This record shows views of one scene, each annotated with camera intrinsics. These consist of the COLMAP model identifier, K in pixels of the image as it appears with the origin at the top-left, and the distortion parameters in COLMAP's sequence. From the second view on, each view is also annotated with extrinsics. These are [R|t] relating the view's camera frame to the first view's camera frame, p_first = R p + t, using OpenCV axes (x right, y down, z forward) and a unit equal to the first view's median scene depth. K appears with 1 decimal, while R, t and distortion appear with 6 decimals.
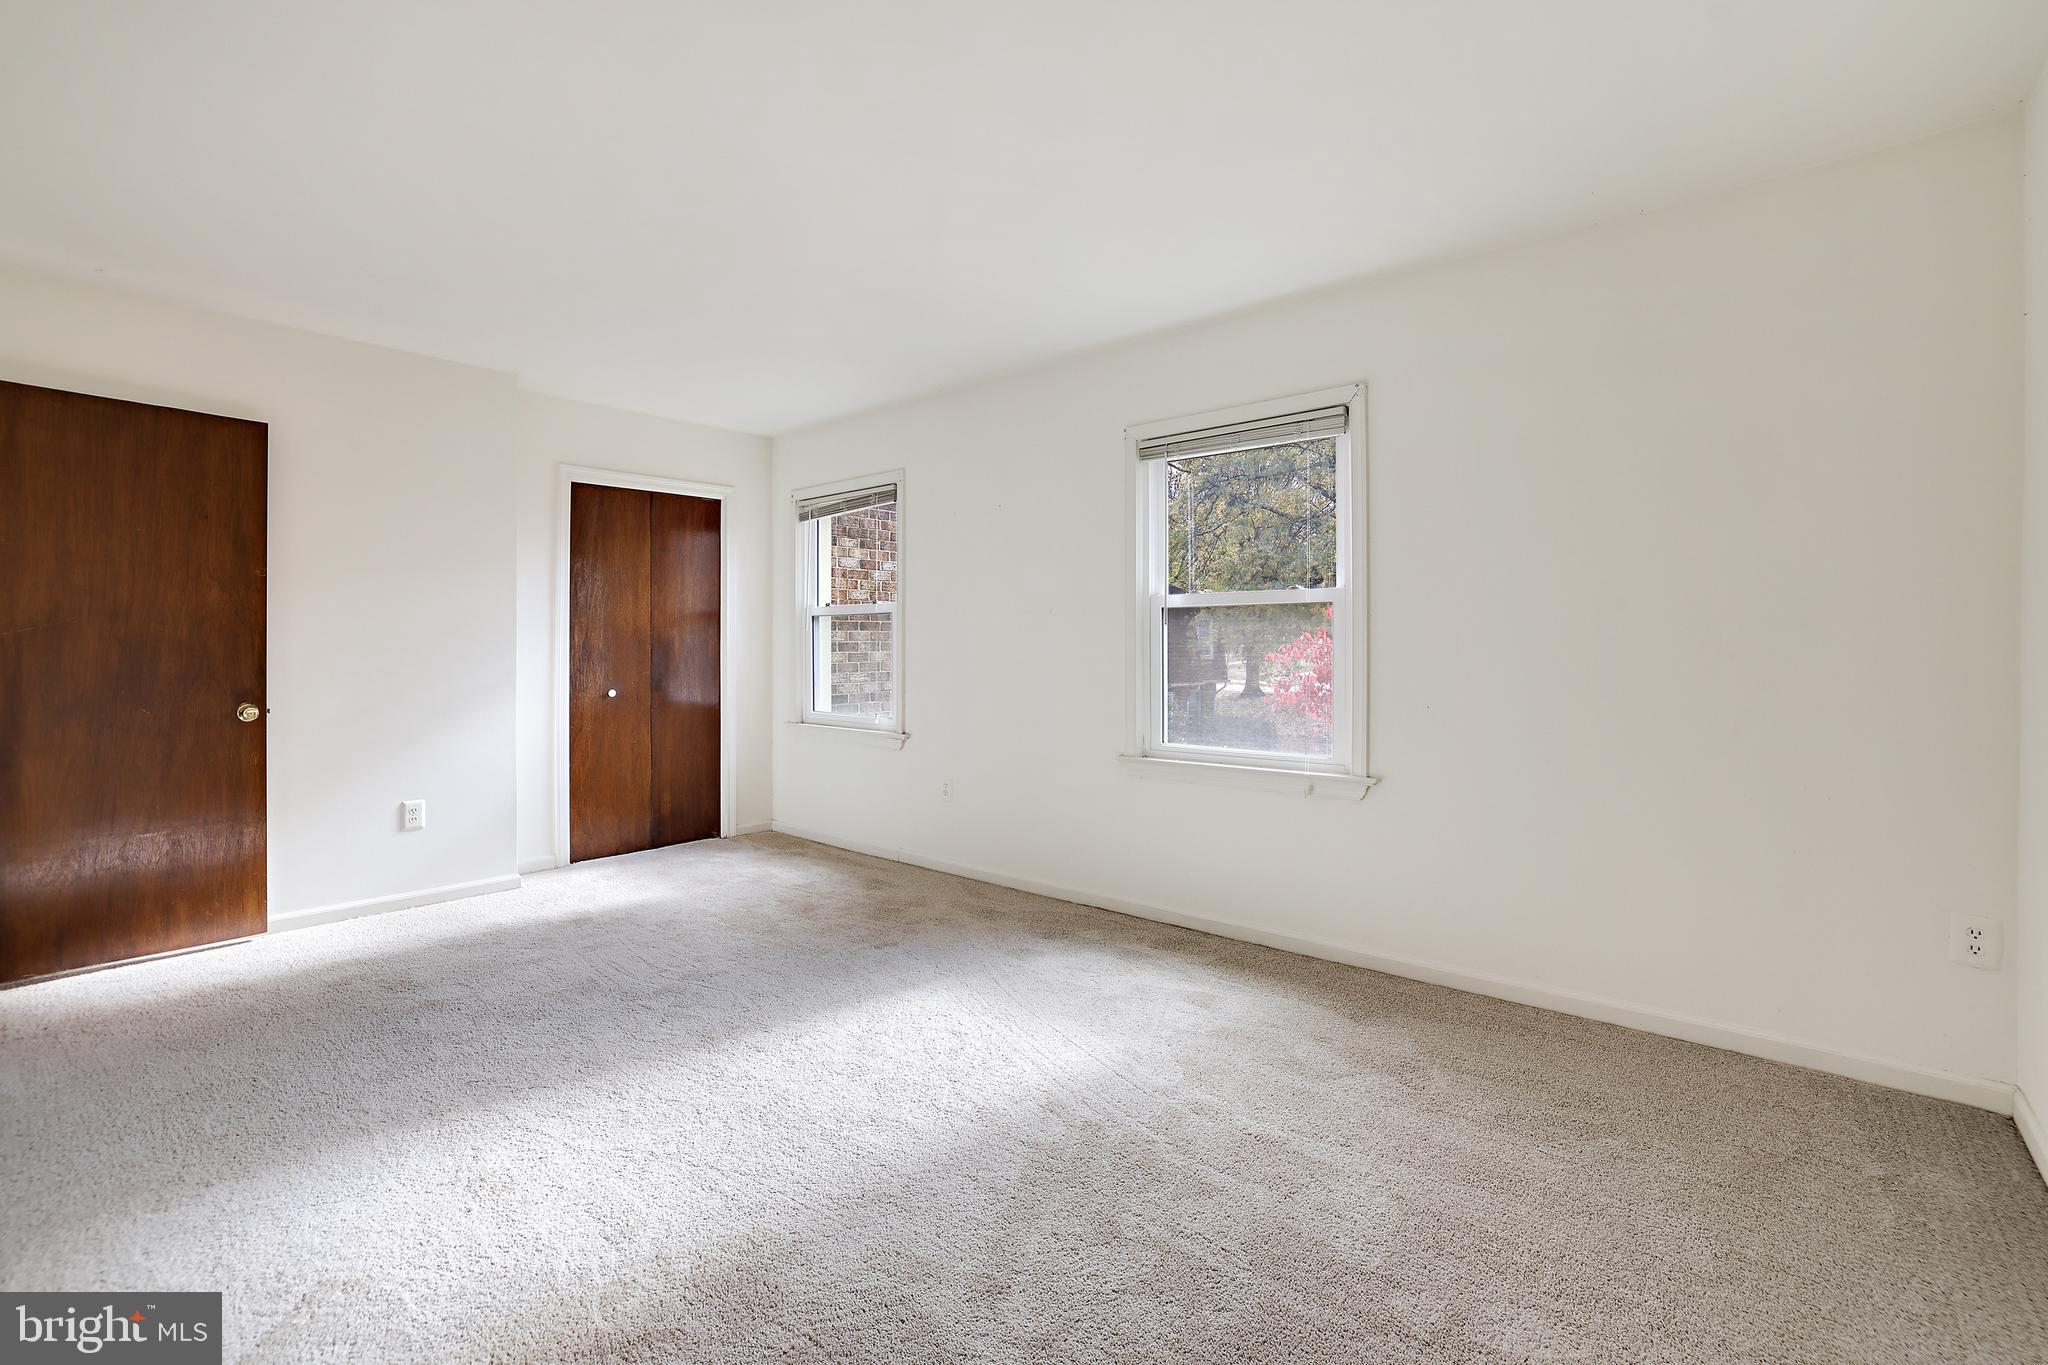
lens RADIAL K [[868.4, 0, 1016.9], [0, 868.4, 657.5], [0, 0, 1]] dist [-0.053058, 0.017401]
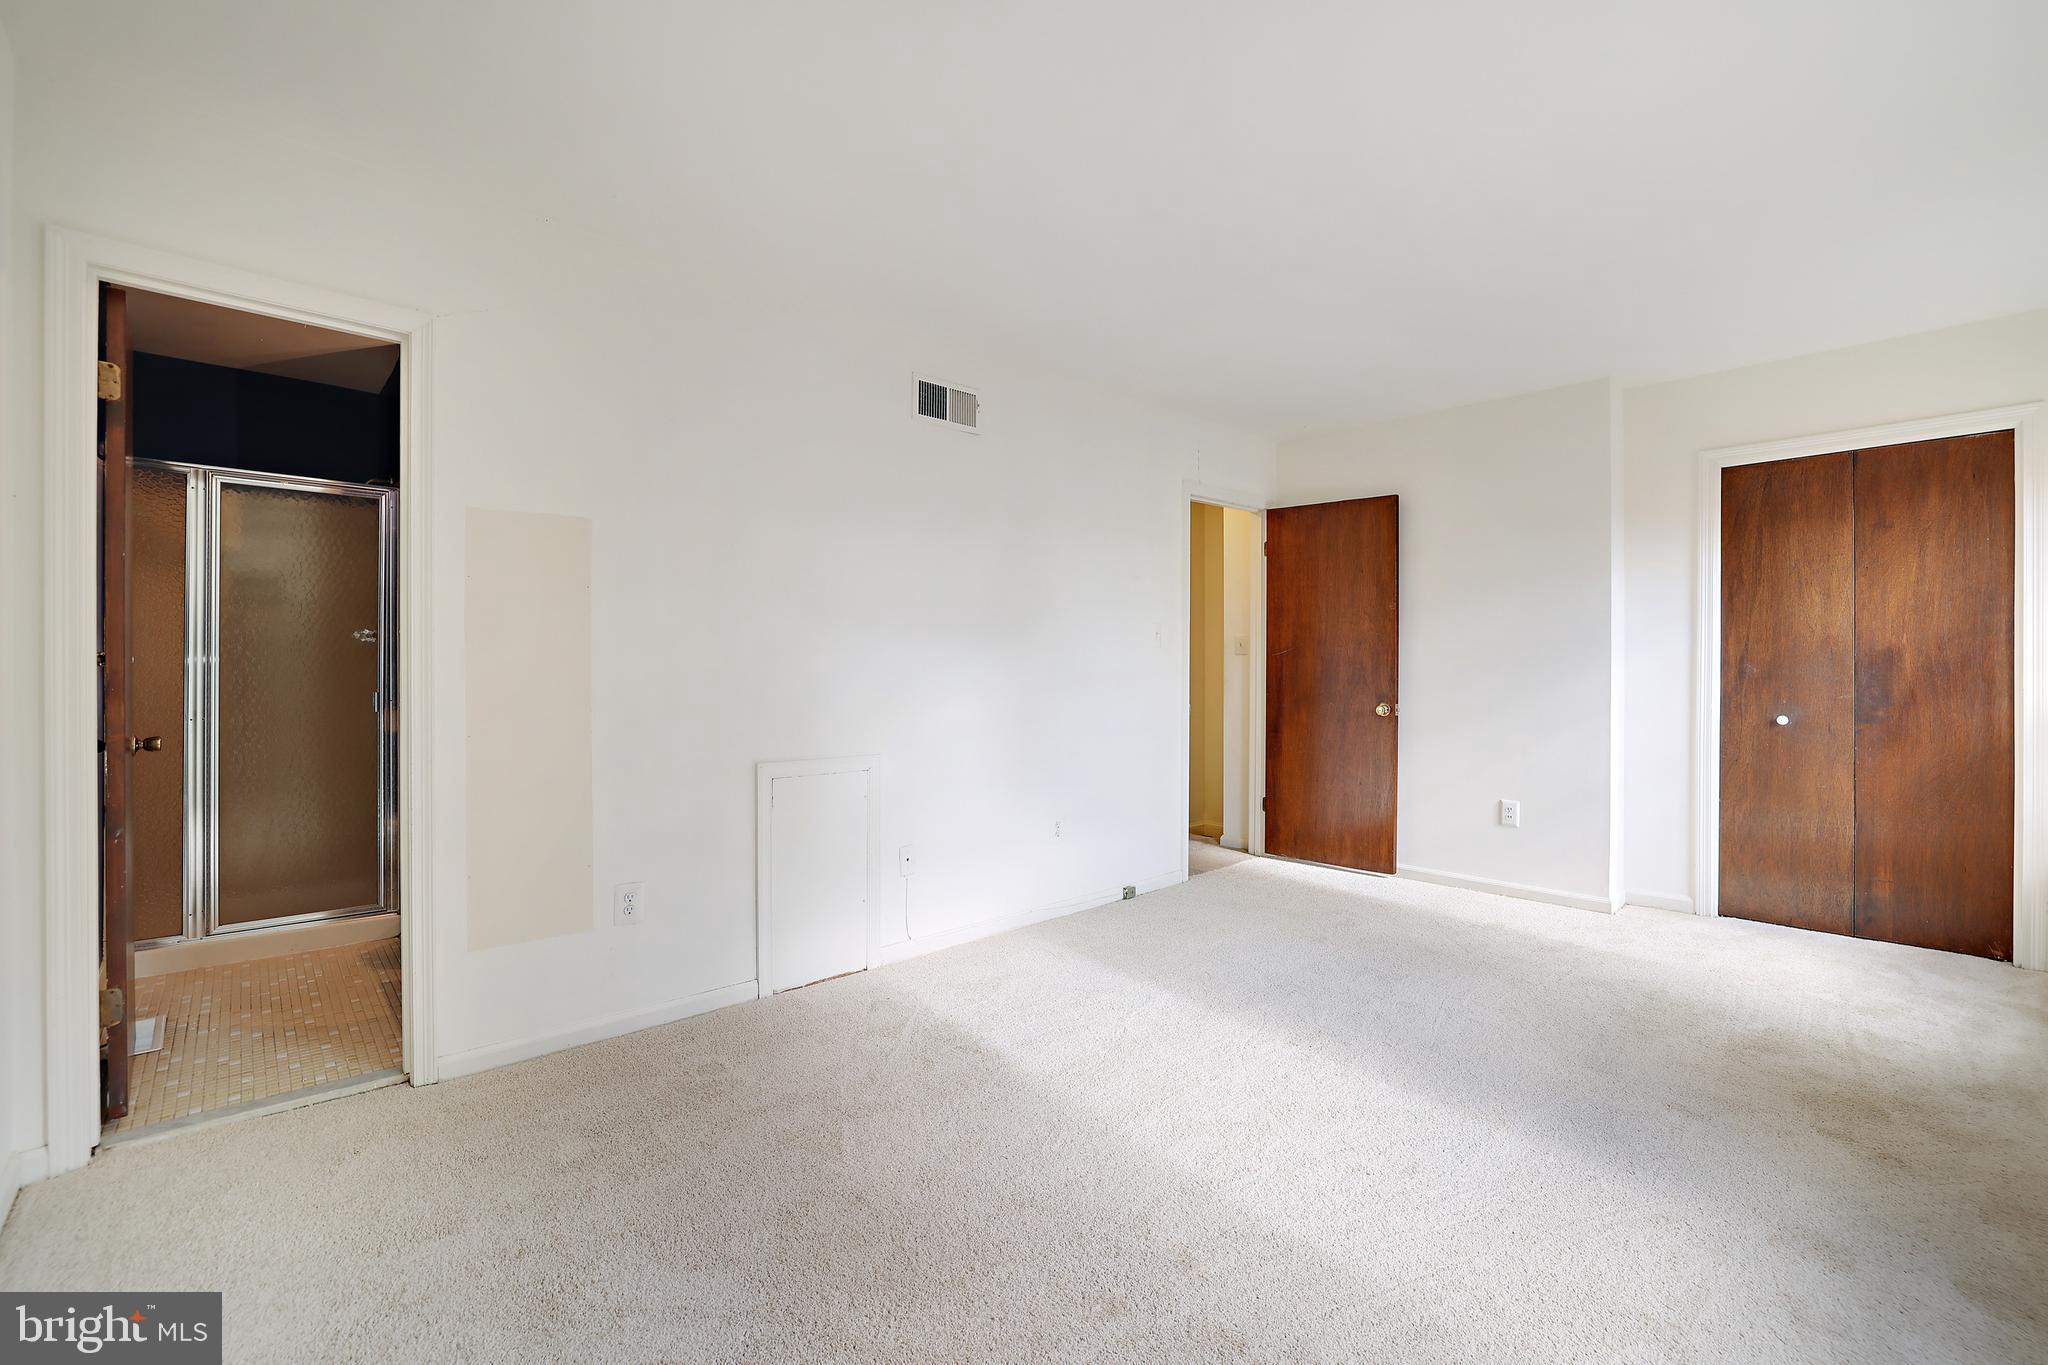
lens RADIAL K [[868.4, 0, 1016.9], [0, 868.4, 657.5], [0, 0, 1]] dist [-0.053058, 0.017401]
pose [[-0.090726, -0.004583, -0.995865, 0.381939], [-0.010459, 0.999939, -0.003649, -0.006013], [0.995821, 0.010085, -0.090768, 0.382519]]
